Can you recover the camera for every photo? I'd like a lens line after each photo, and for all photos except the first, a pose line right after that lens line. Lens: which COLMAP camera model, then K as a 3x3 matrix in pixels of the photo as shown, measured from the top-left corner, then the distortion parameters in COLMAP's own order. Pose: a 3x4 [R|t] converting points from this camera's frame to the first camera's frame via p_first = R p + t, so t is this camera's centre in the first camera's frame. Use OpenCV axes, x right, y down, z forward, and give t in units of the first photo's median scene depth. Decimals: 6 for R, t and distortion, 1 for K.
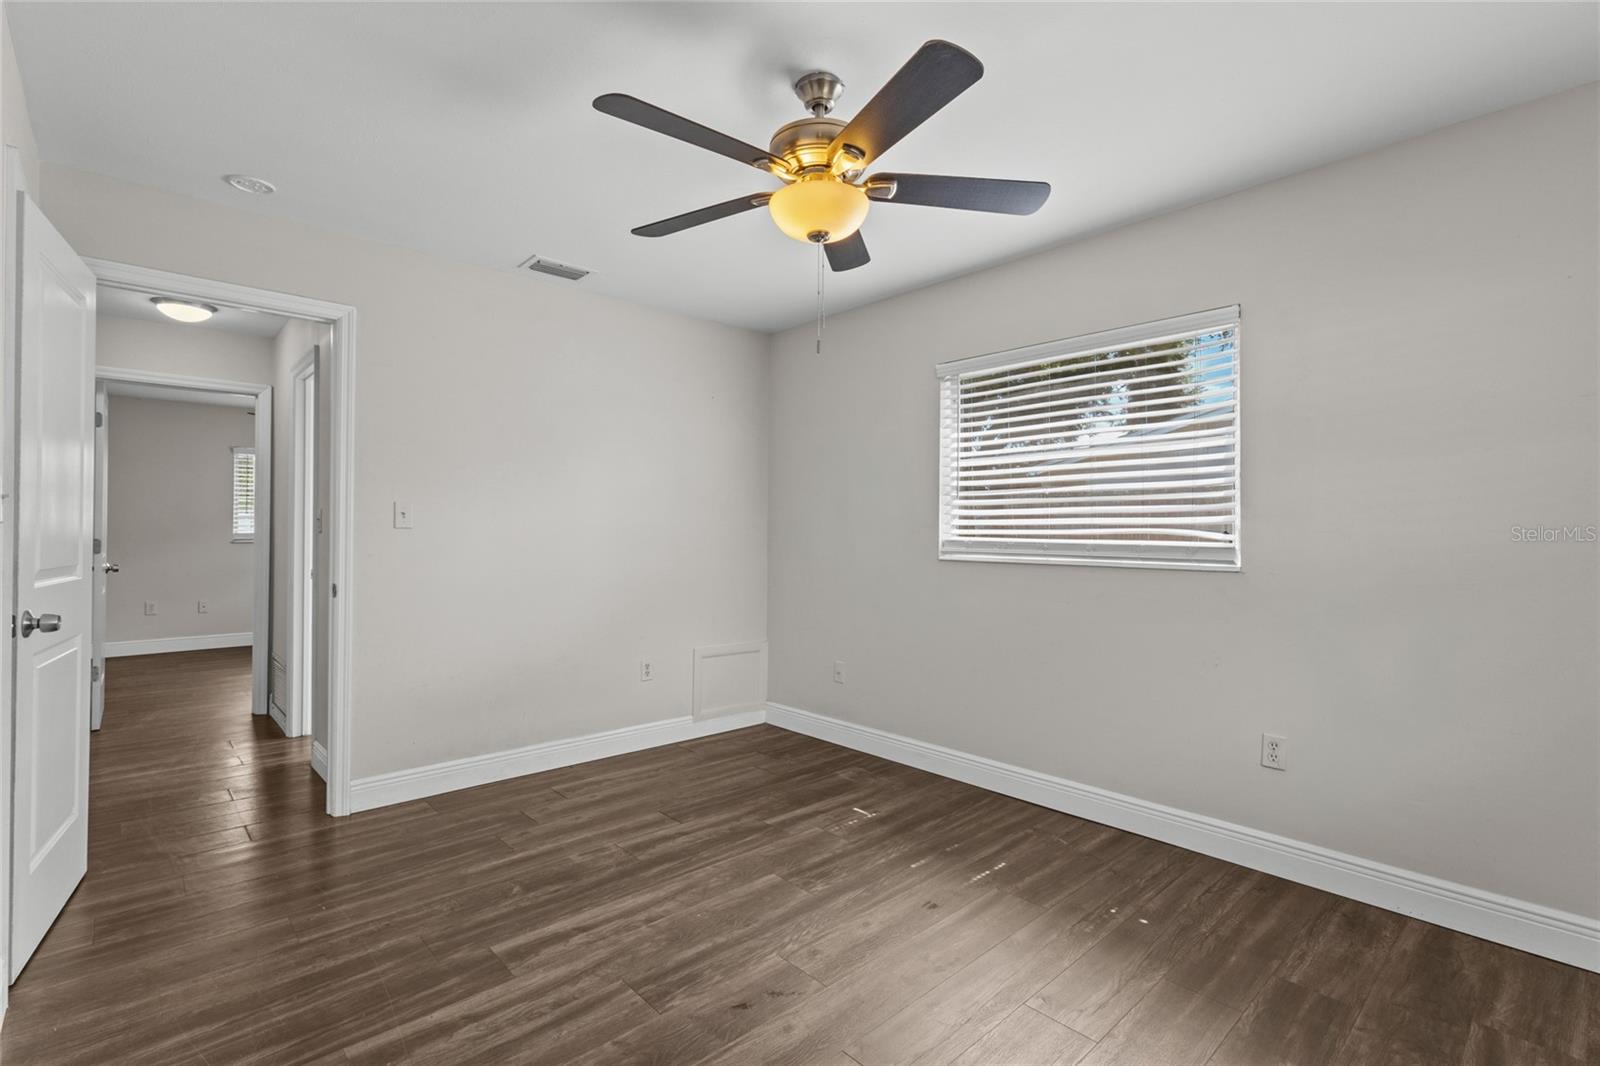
lens RADIAL K [[735.0, 0, 796.9], [0, 735.0, 527.1], [0, 0, 1]] dist [0.002922, 0.000838]
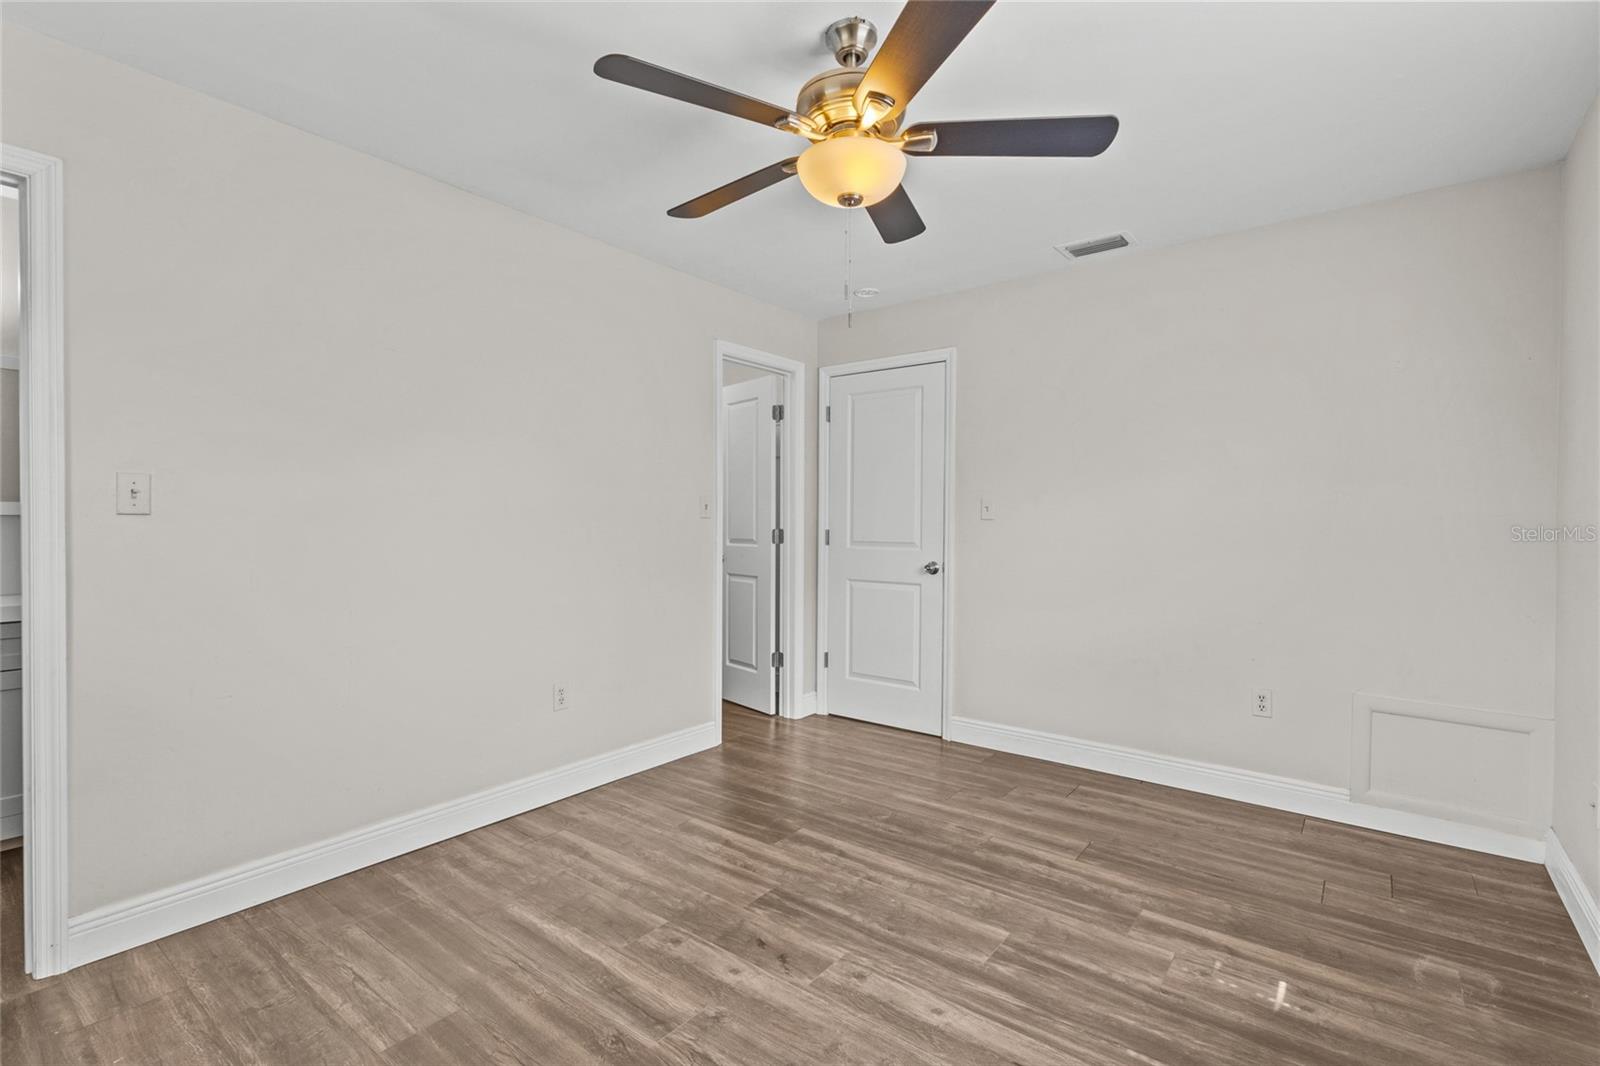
lens RADIAL K [[735.0, 0, 796.9], [0, 735.0, 527.1], [0, 0, 1]] dist [0.002922, 0.000838]
pose [[0.160871, 0.004792, -0.986964, 0.688265], [0.005546, 0.999968, 0.005760, 0.005585], [0.986960, -0.006401, 0.160839, 0.580047]]
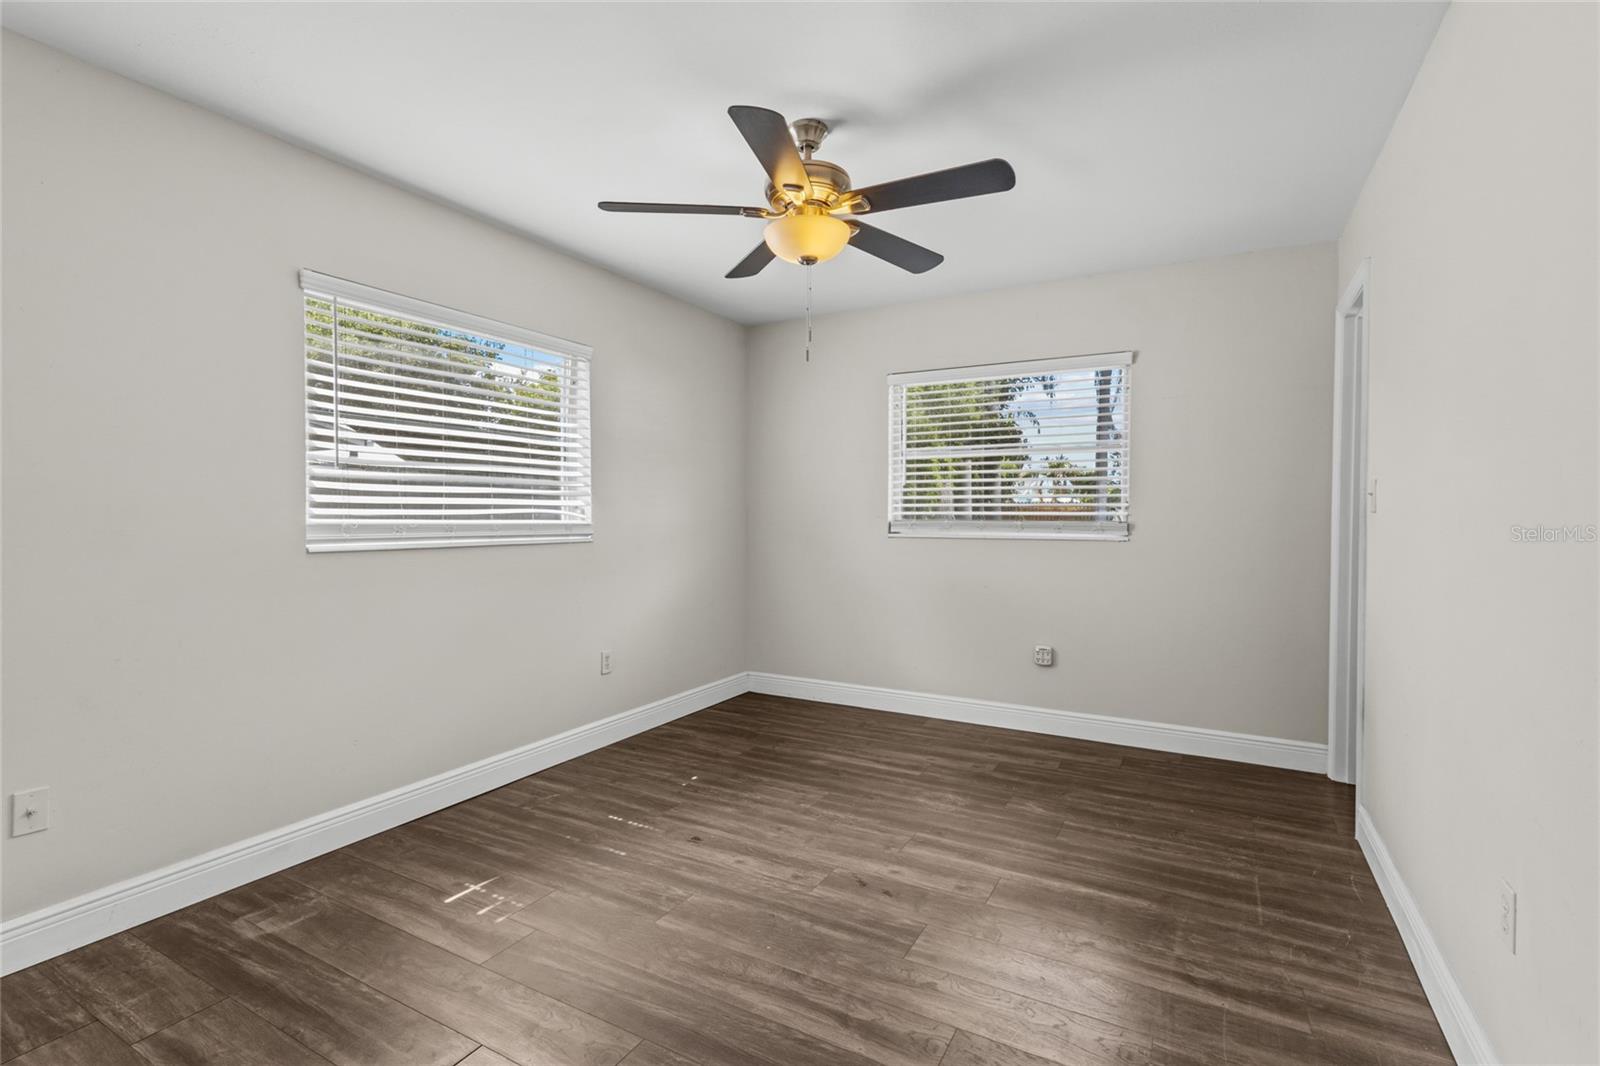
lens RADIAL K [[735.0, 0, 796.9], [0, 735.0, 527.1], [0, 0, 1]] dist [0.002922, 0.000838]
pose [[-0.308970, -0.022979, 0.950794, -0.797947], [-0.011686, 0.999724, 0.020364, 0.001301], [-0.951000, -0.004819, -0.309154, 1.016751]]
